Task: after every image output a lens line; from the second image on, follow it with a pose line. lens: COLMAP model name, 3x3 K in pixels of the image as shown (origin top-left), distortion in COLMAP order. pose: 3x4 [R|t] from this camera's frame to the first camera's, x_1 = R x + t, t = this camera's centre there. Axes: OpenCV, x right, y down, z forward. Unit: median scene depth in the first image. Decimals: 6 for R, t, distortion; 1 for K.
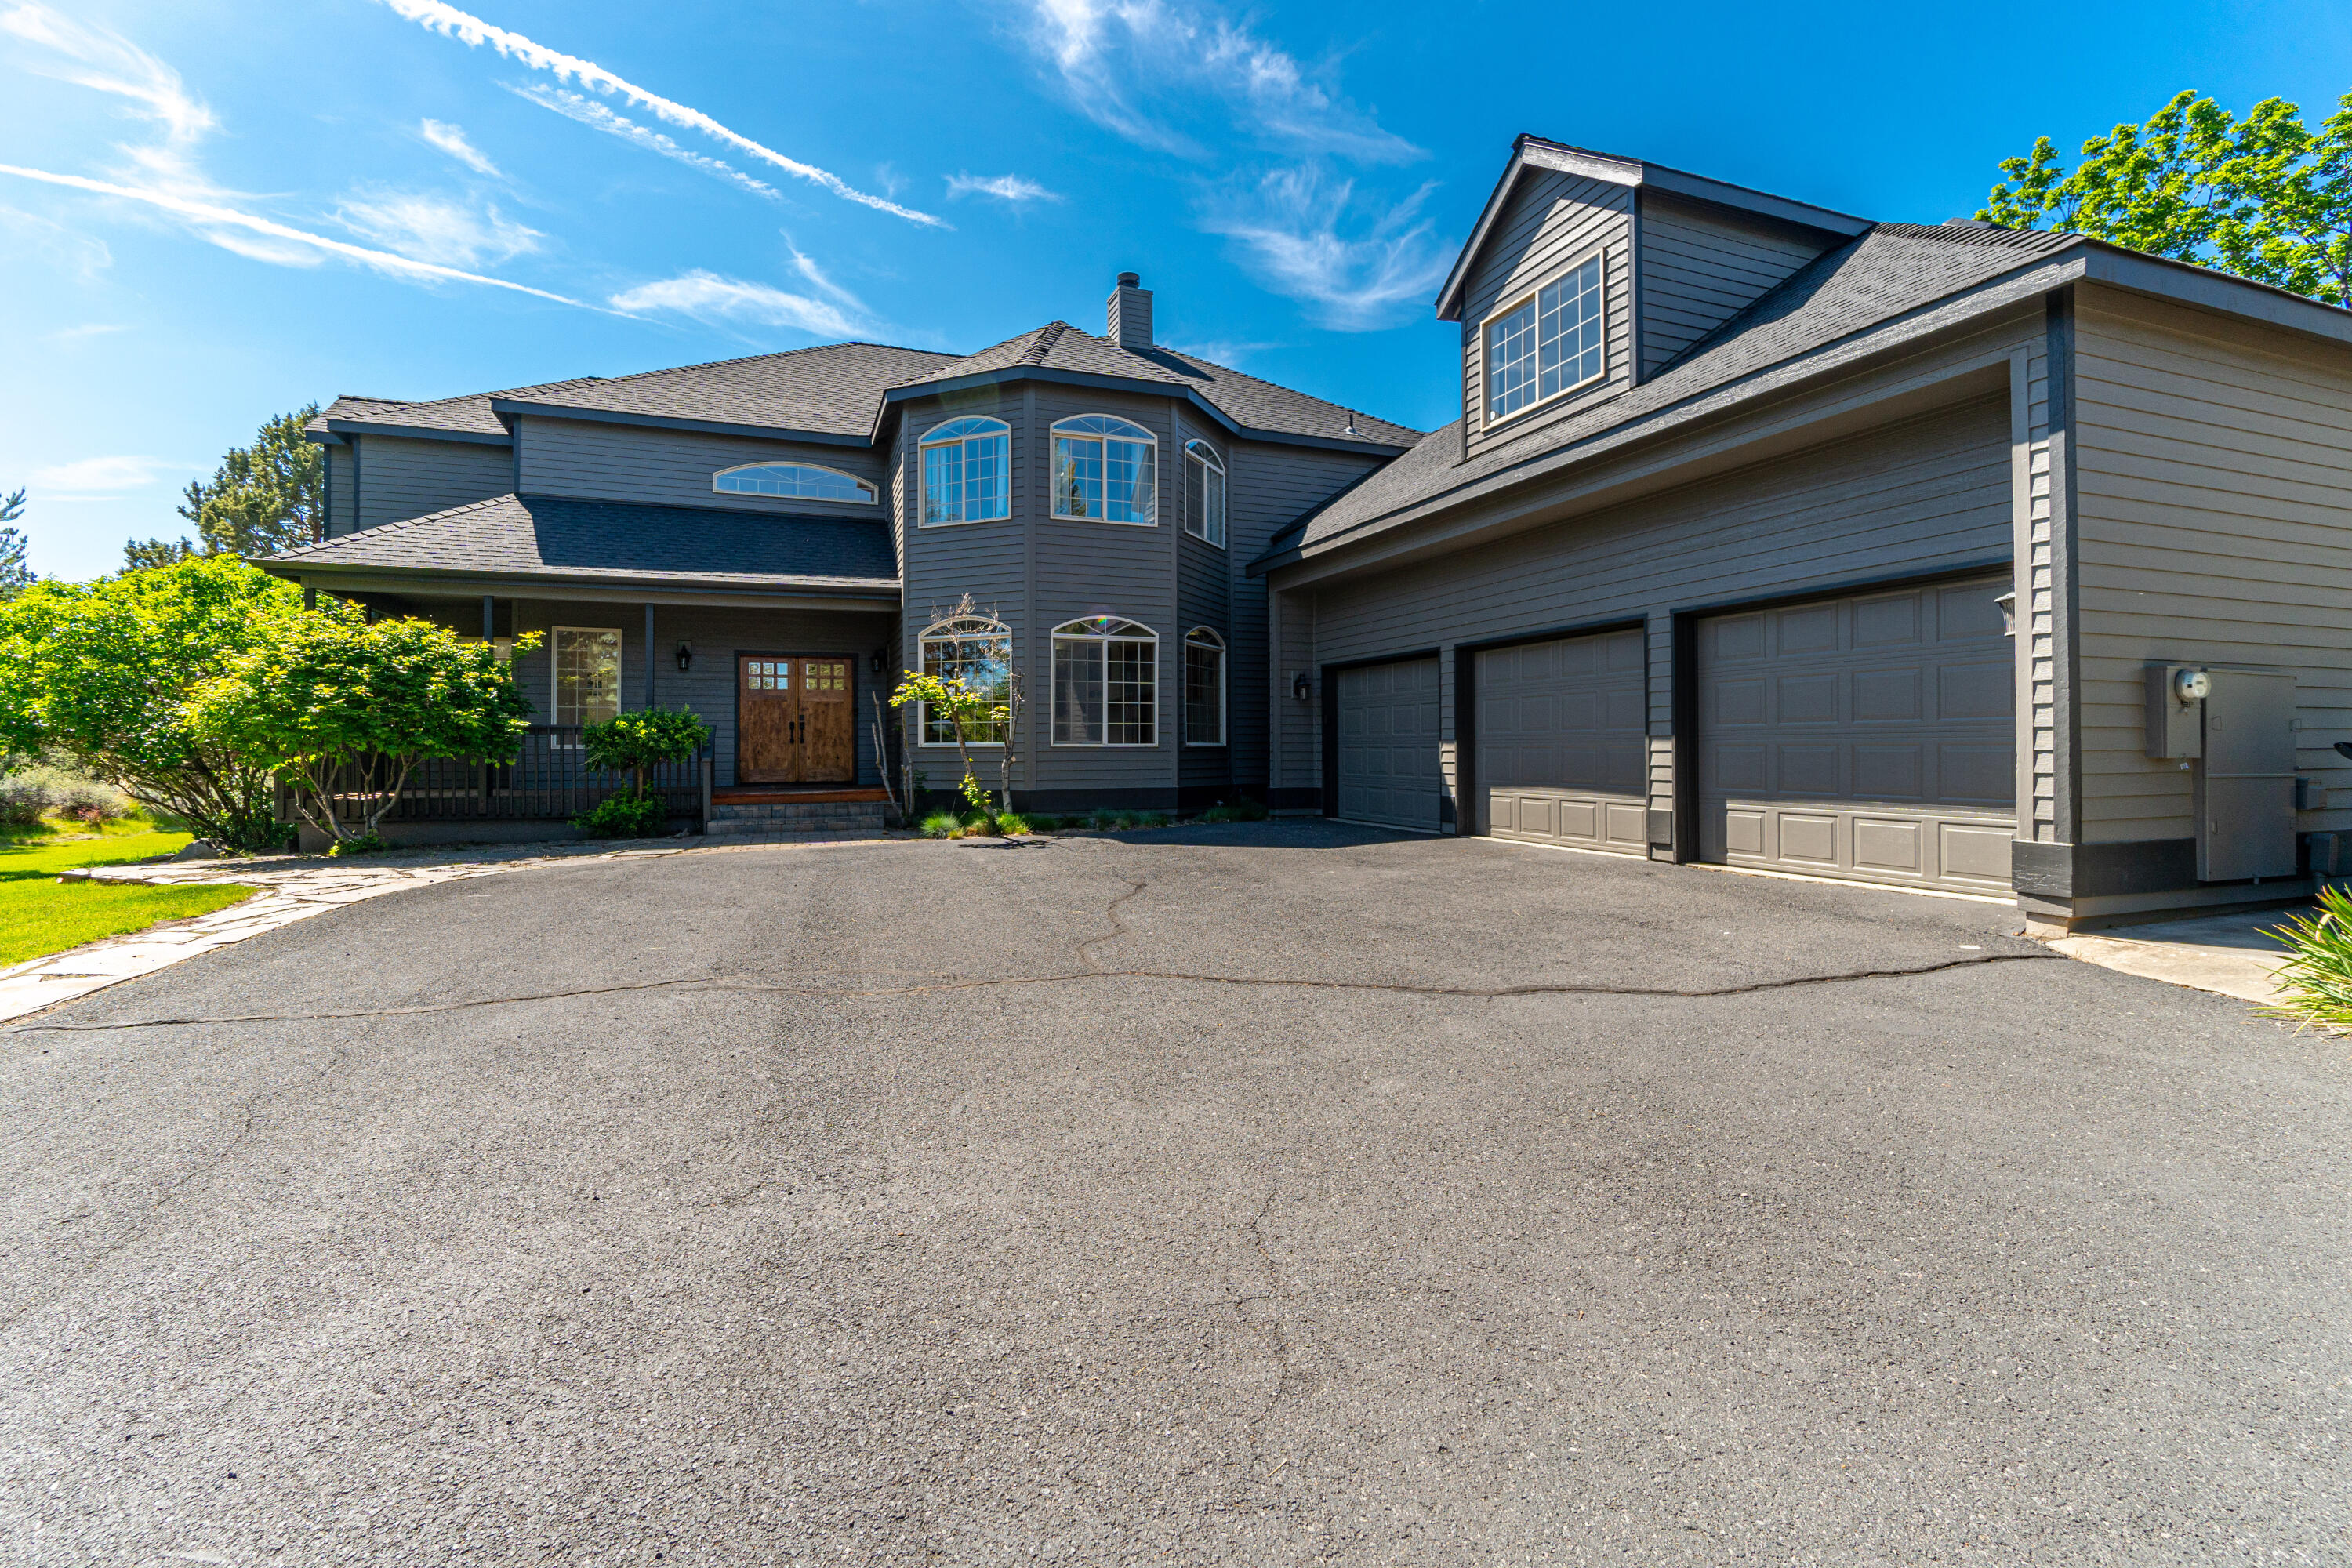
lens RADIAL K [[1011.1, 0, 1185.0], [0, 1011.1, 739.6], [0, 0, 1]] dist [-0.005280, 0.002011]
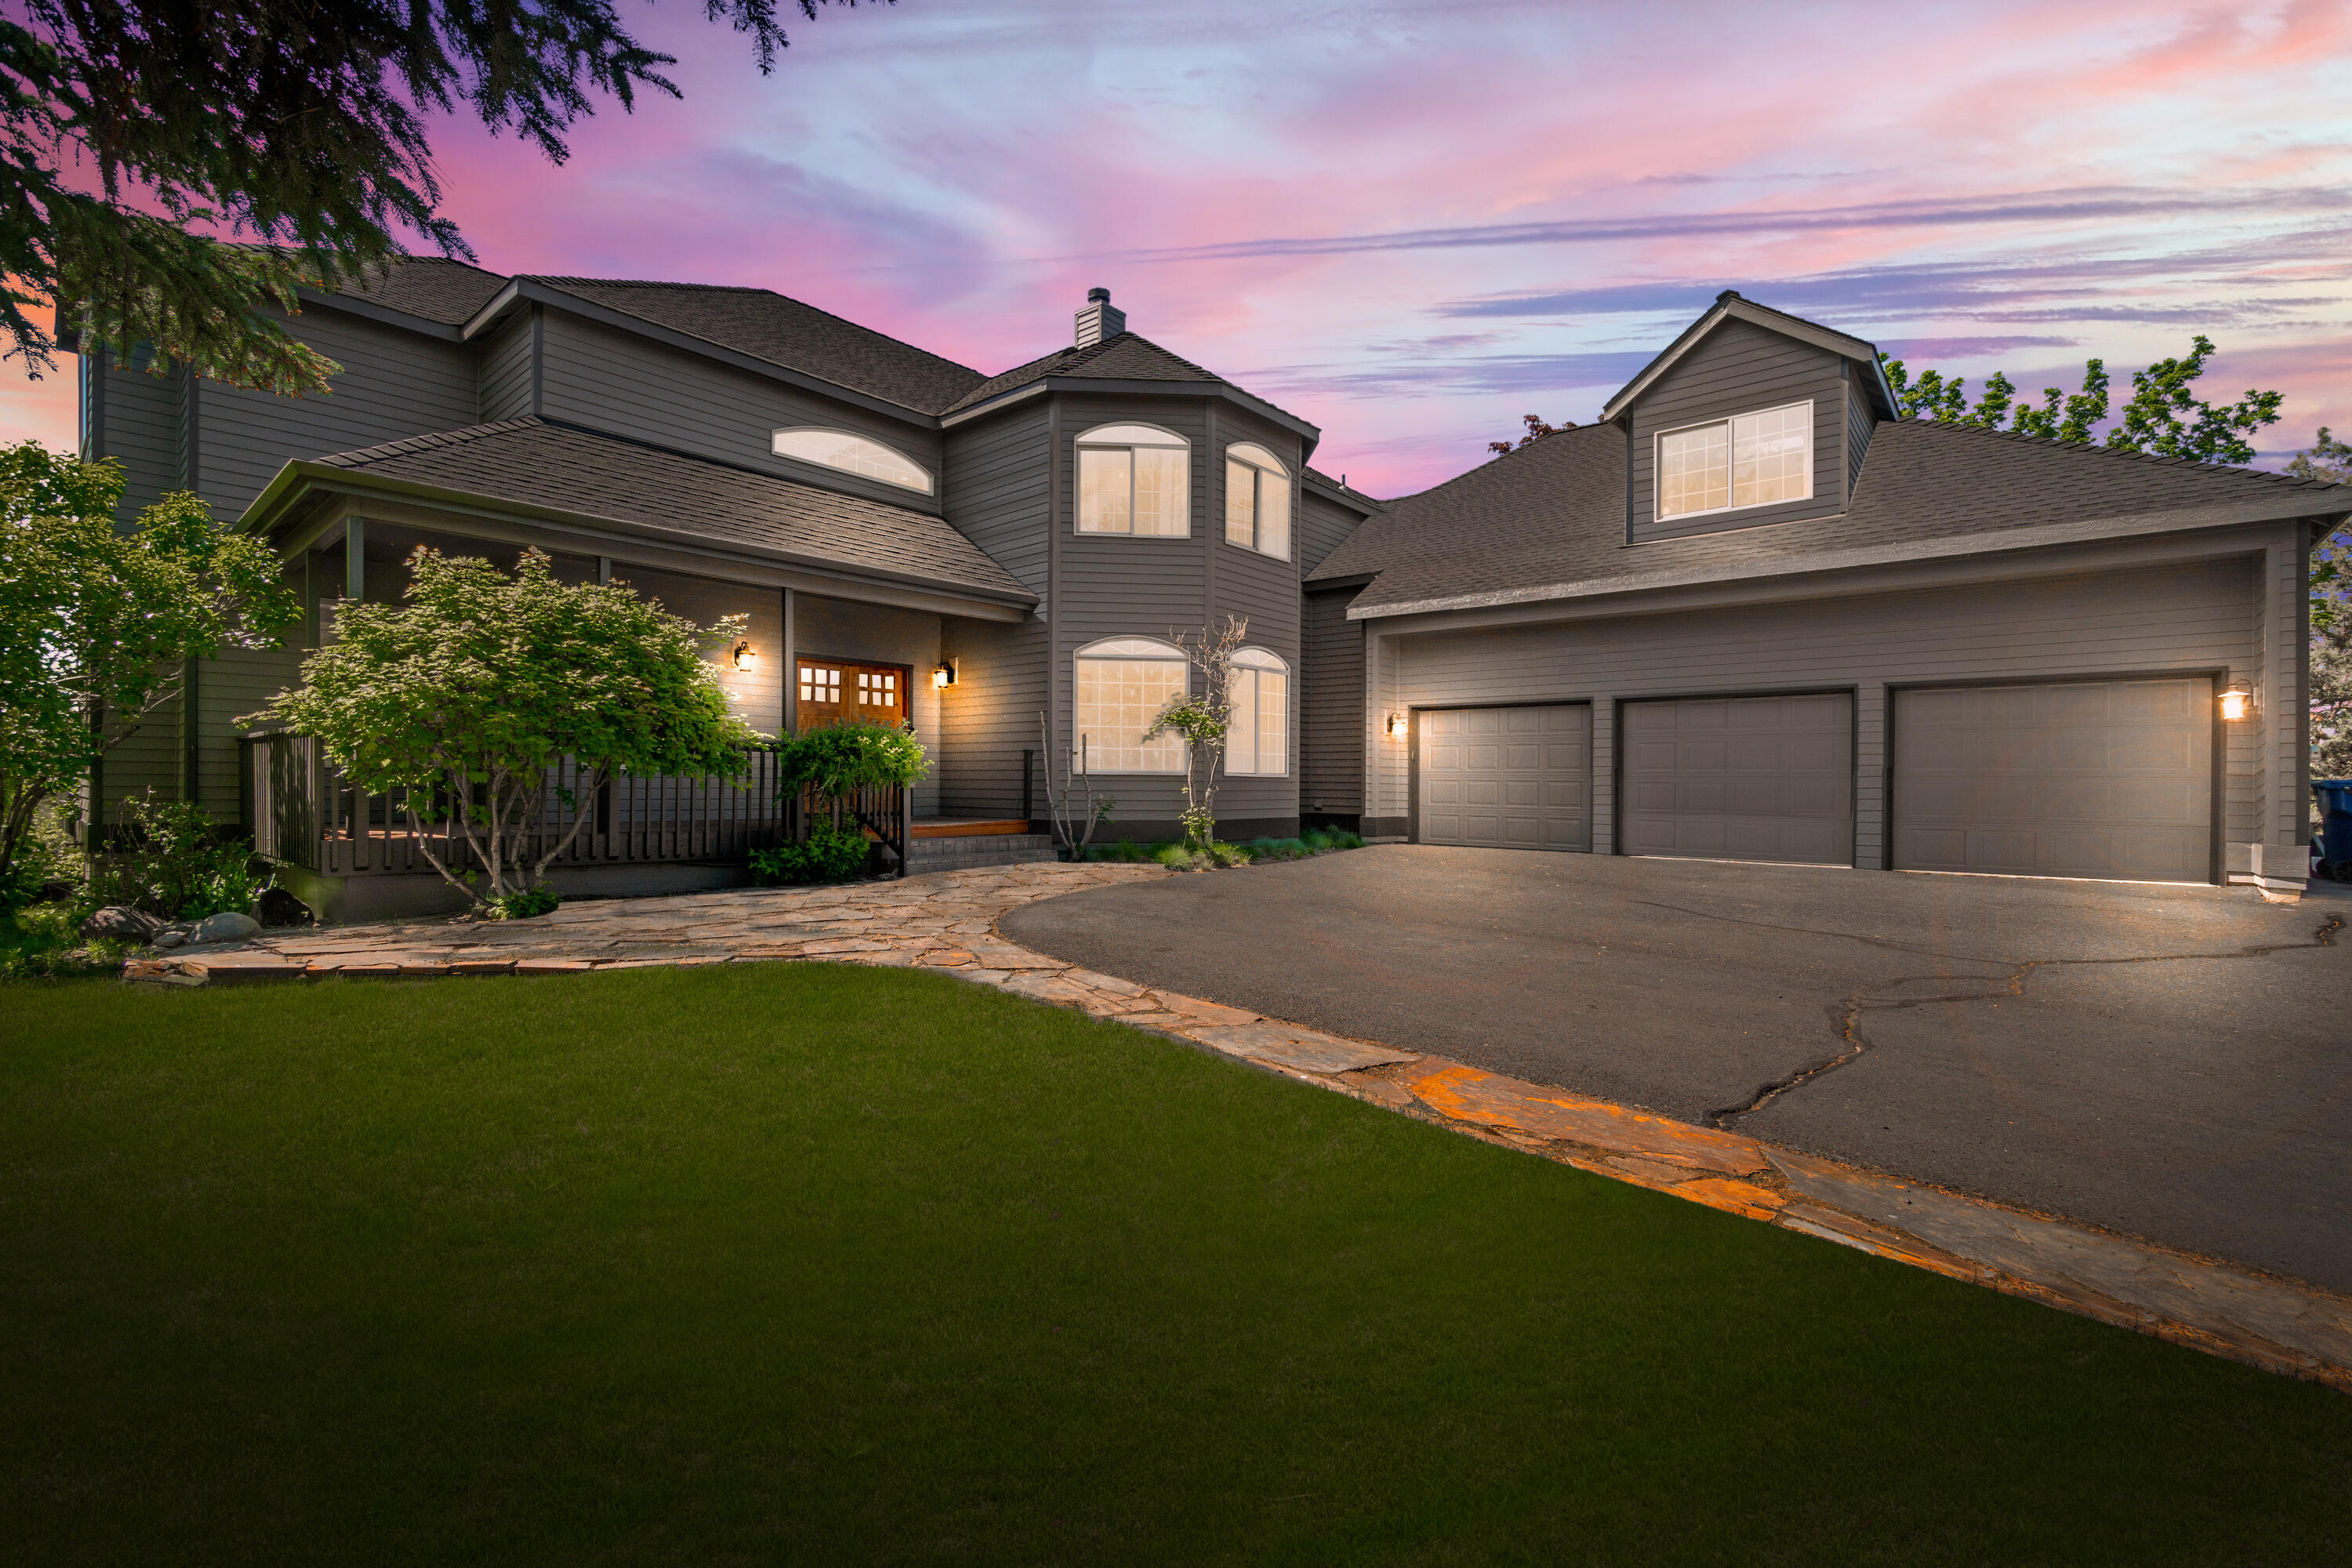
lens RADIAL K [[1011.1, 0, 1162.9], [0, 1011.1, 786.4], [0, 0, 1]] dist [-0.005280, 0.002011]
pose [[0.888628, 0.009398, 0.458532, -0.628719], [-0.016775, 0.999787, 0.012018, 0.006183], [-0.458321, -0.018371, 0.888597, 0.152571]]
